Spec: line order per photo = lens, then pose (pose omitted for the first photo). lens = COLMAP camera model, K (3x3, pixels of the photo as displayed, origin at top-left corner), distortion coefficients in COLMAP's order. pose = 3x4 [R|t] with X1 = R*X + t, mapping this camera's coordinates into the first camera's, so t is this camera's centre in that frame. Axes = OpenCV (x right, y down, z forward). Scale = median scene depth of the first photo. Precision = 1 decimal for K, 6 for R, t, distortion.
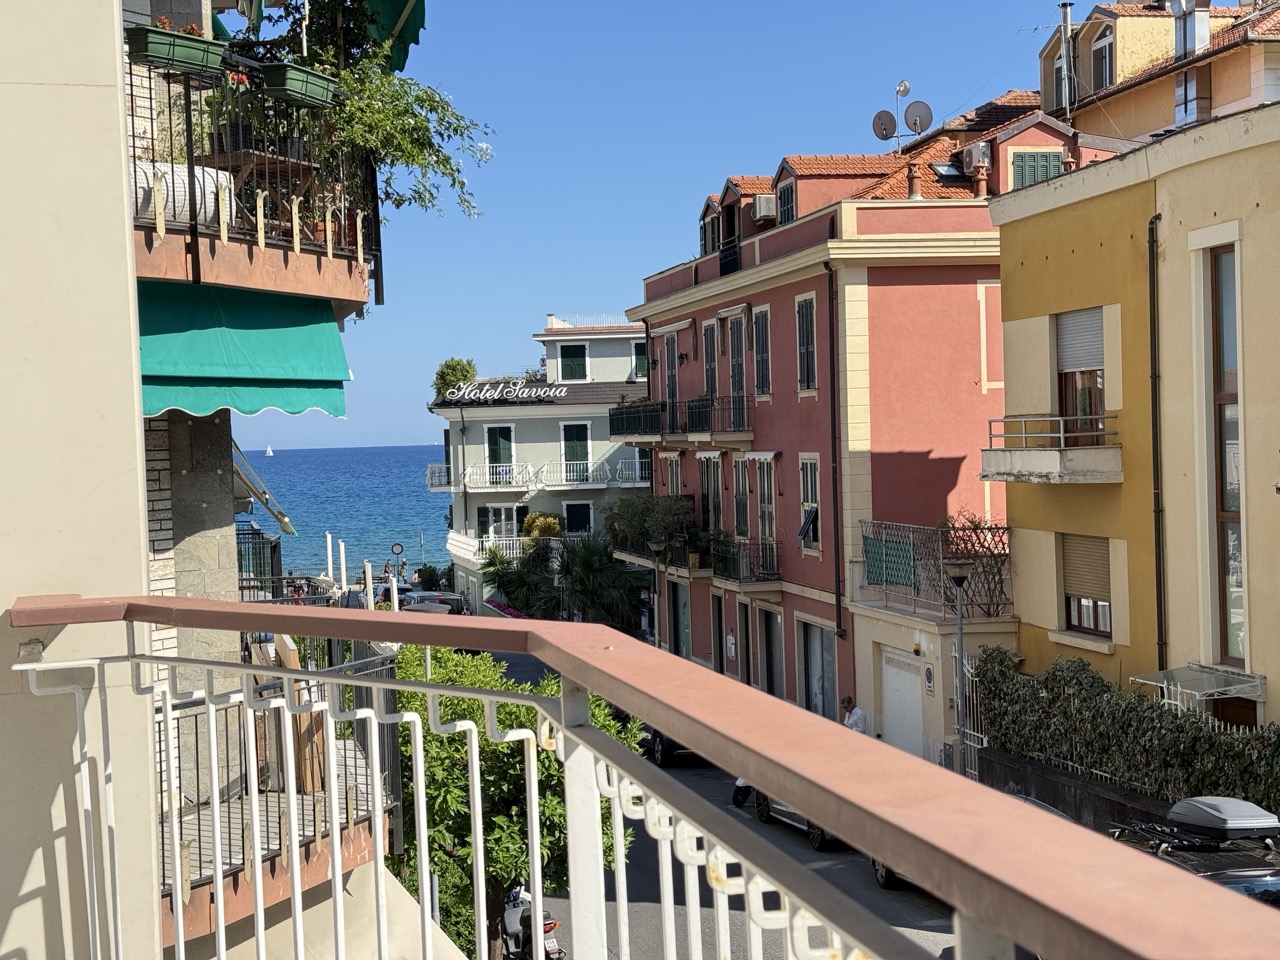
lens RADIAL K [[1818.1, 0, 647.5], [0, 1818.1, 485.8], [0, 0, 1]] dist [0.045538, 0.000000]
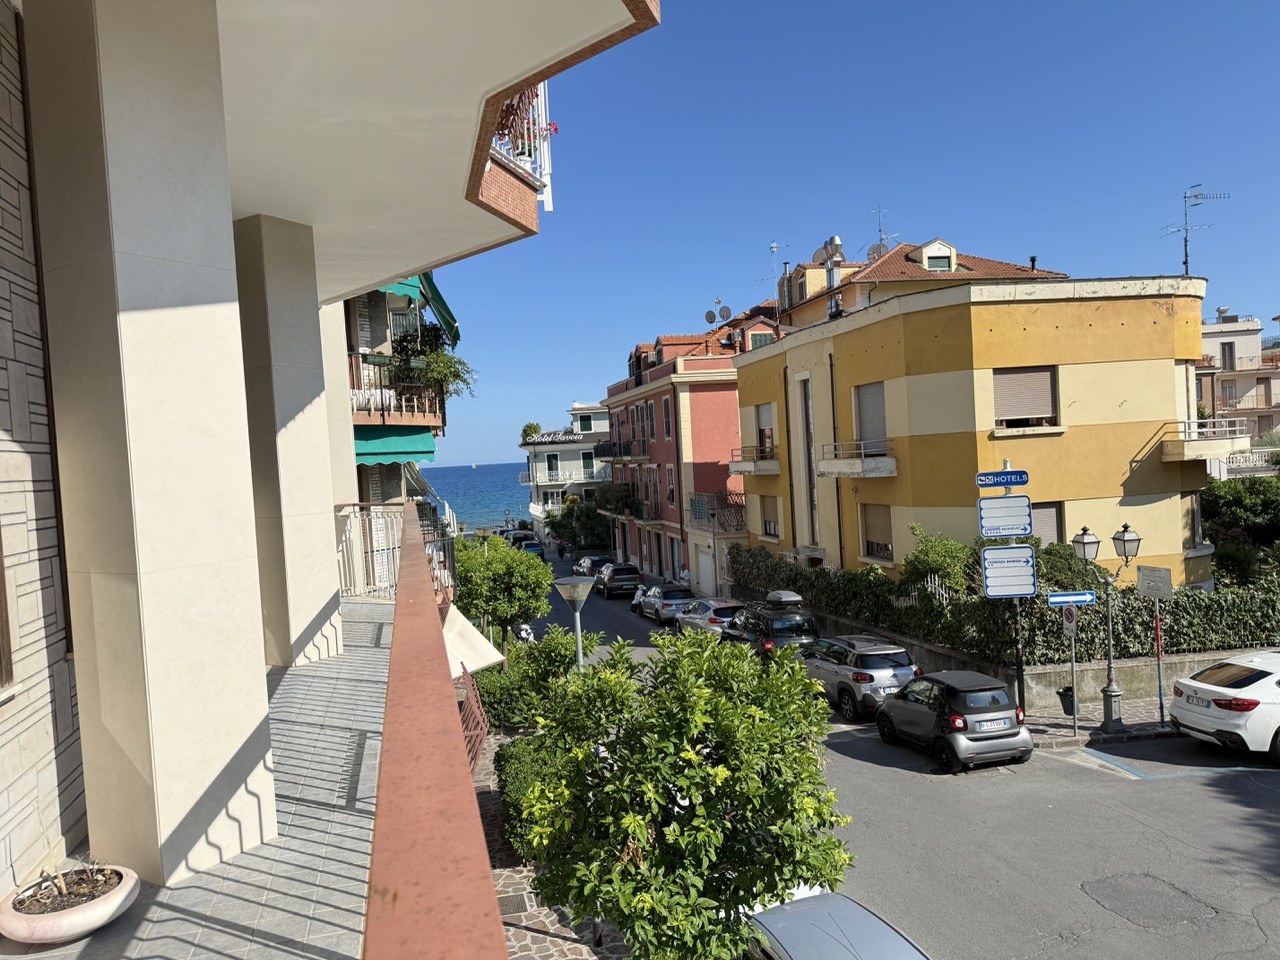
lens RADIAL K [[909.3, 0, 648.9], [0, 909.3, 481.2], [0, 0, 1]] dist [0.048800, -0.060050]
pose [[0.999619, -0.026945, 0.005901, 0.055185], [0.026932, 0.999634, 0.002413, 0.000371], [-0.005964, -0.002253, 0.999980, -0.166114]]
